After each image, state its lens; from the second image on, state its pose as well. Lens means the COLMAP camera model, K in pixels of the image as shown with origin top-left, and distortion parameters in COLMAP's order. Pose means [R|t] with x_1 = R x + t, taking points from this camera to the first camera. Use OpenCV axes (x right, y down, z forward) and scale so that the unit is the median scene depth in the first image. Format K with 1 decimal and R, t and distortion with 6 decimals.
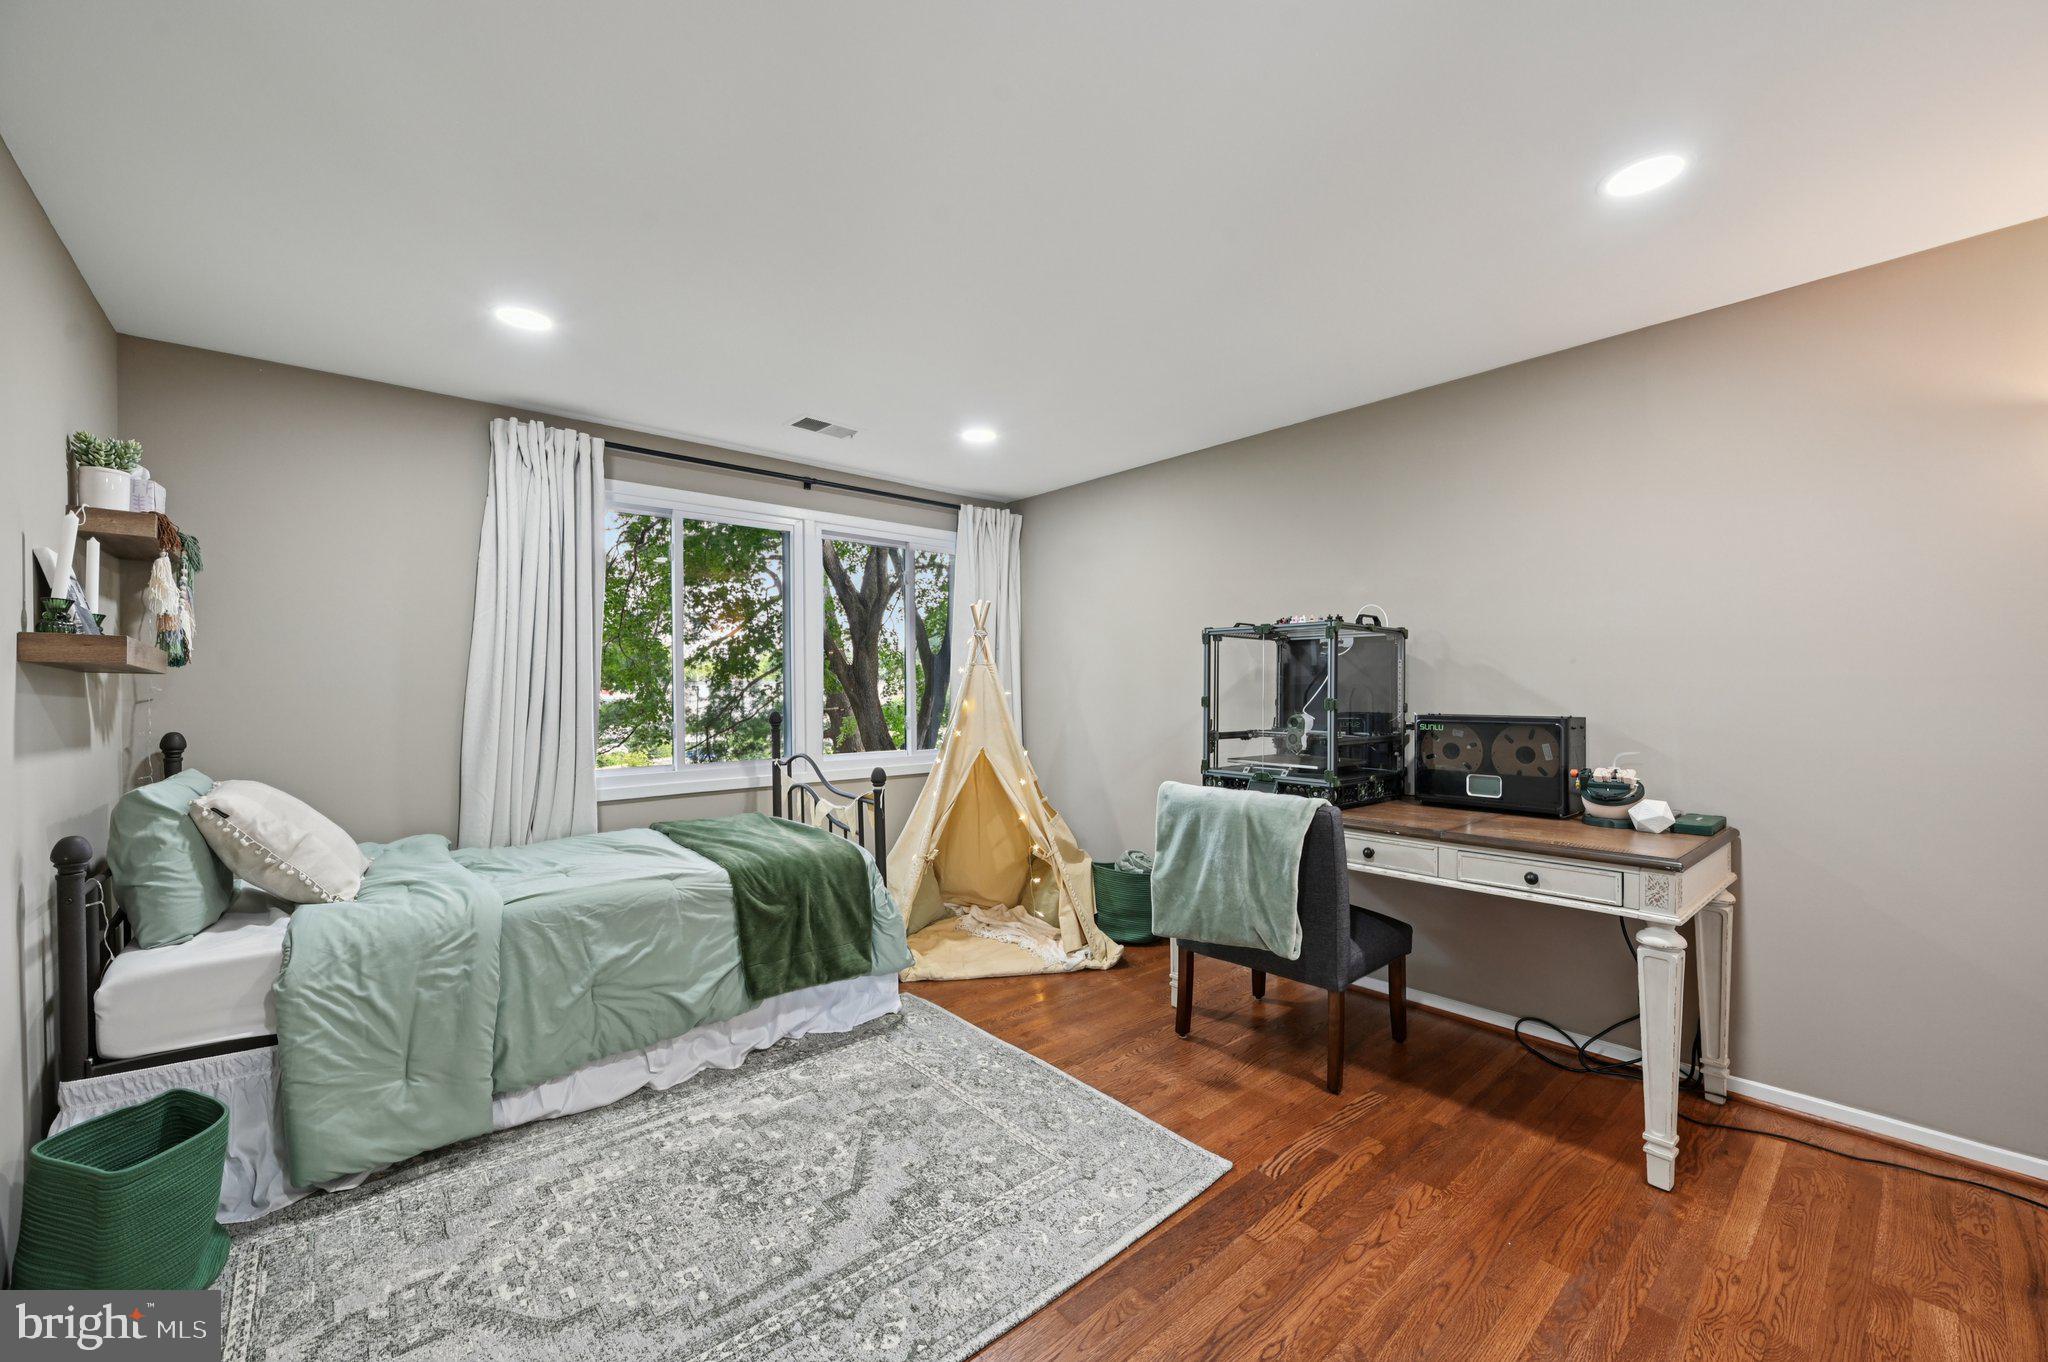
lens RADIAL K [[808.2, 0, 1034.7], [0, 808.2, 682.1], [0, 0, 1]] dist [-0.001173, -0.000133]
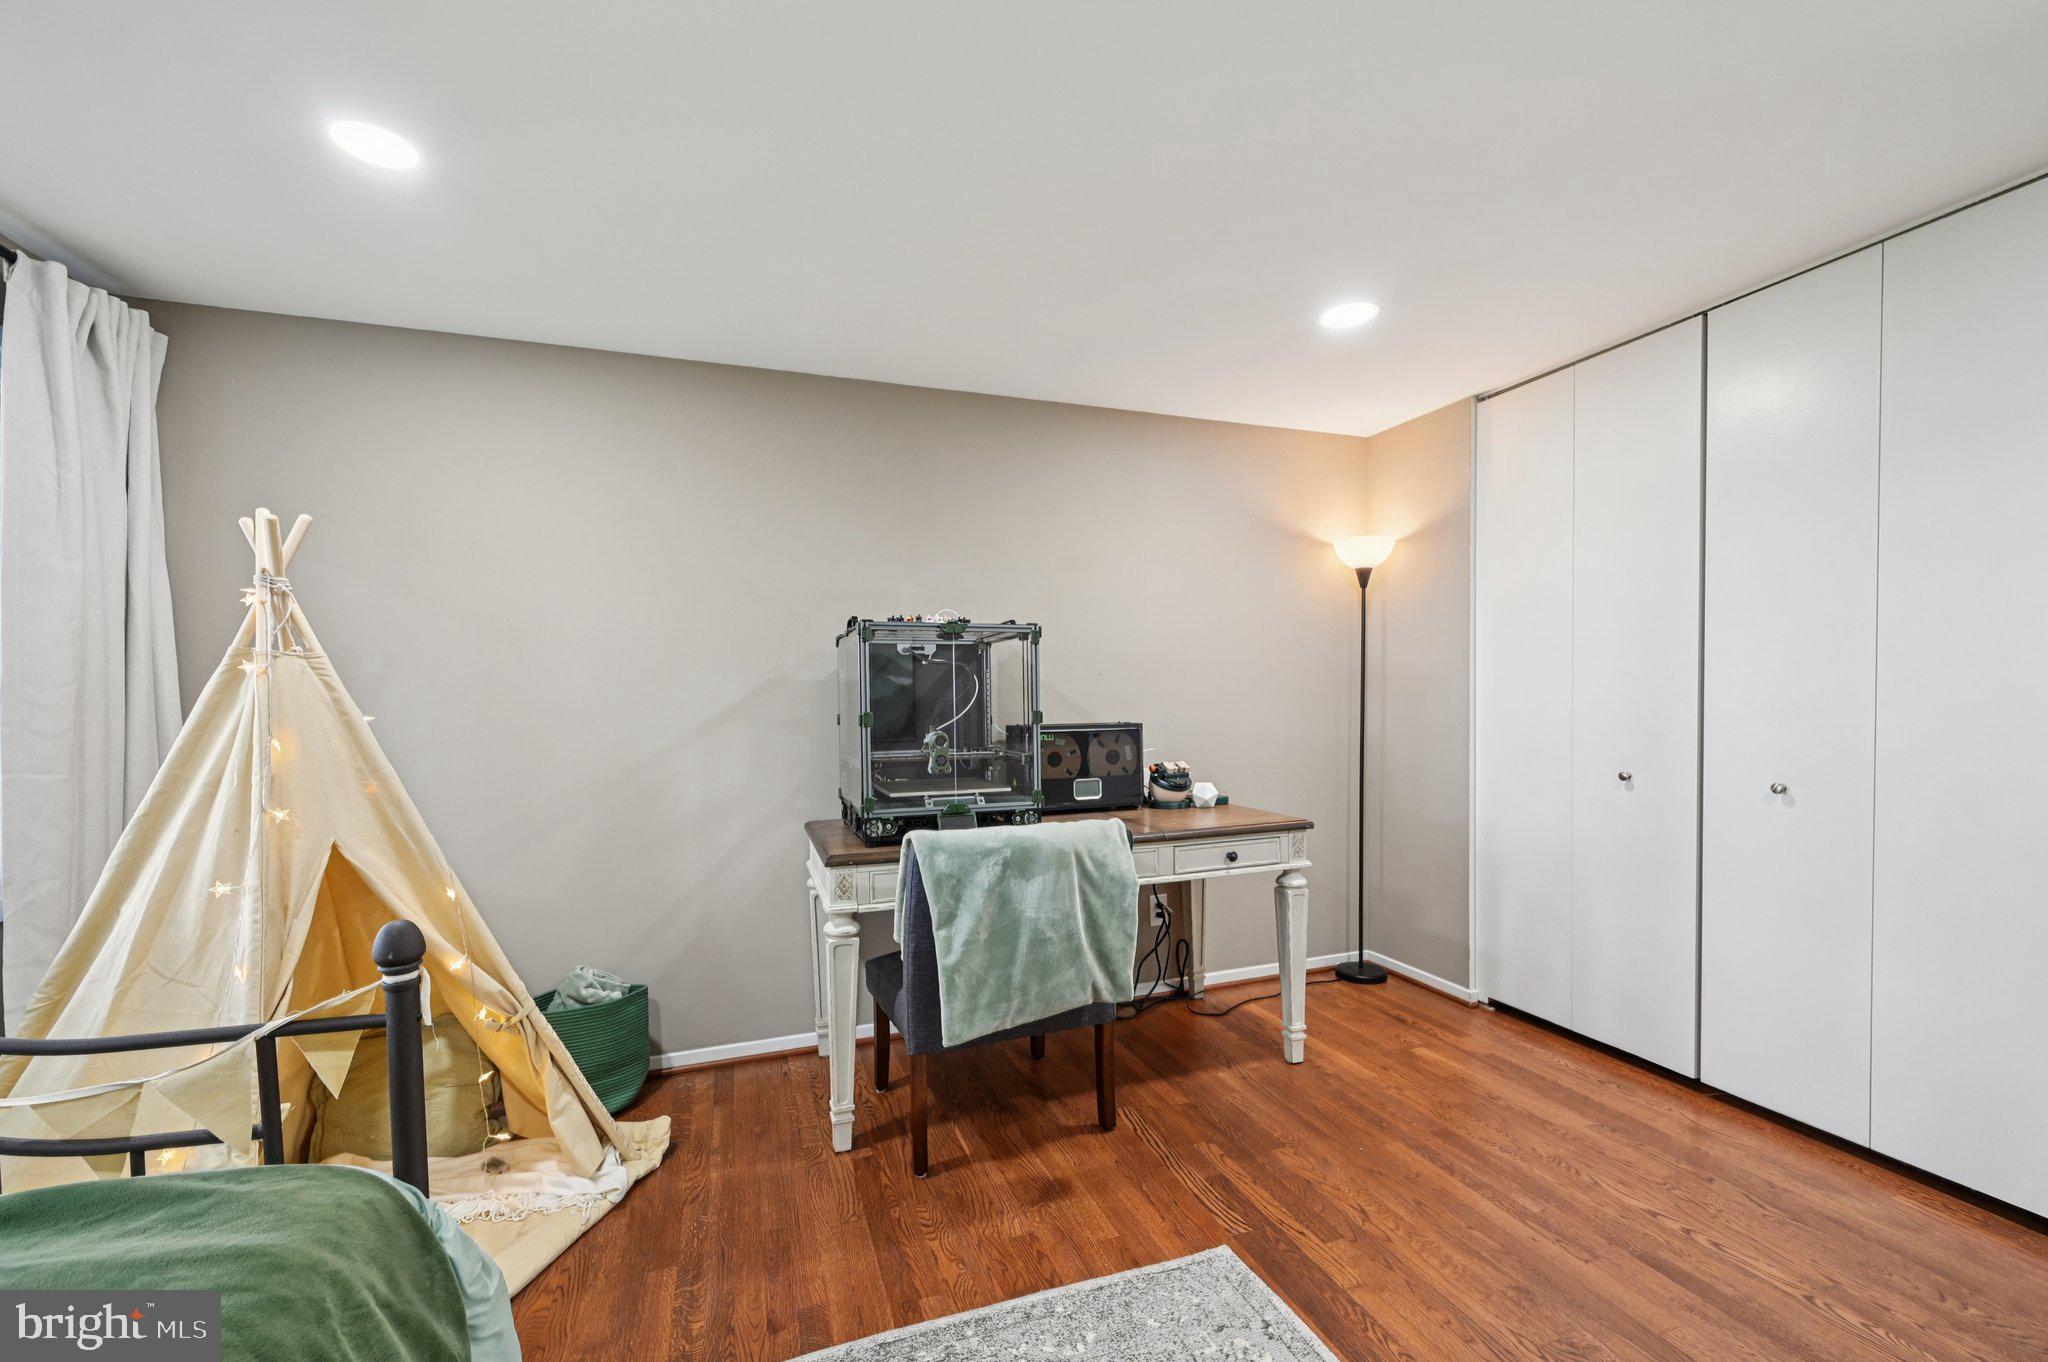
lens RADIAL K [[822.3, 0, 1023.3], [0, 822.3, 707.7], [0, 0, 1]] dist [-0.001475, 0.000012]
pose [[0.370214, -0.014782, 0.928829, -0.544779], [0.006999, 0.999889, 0.013123, 0.005048], [-0.928920, 0.001643, 0.370276, 0.736389]]
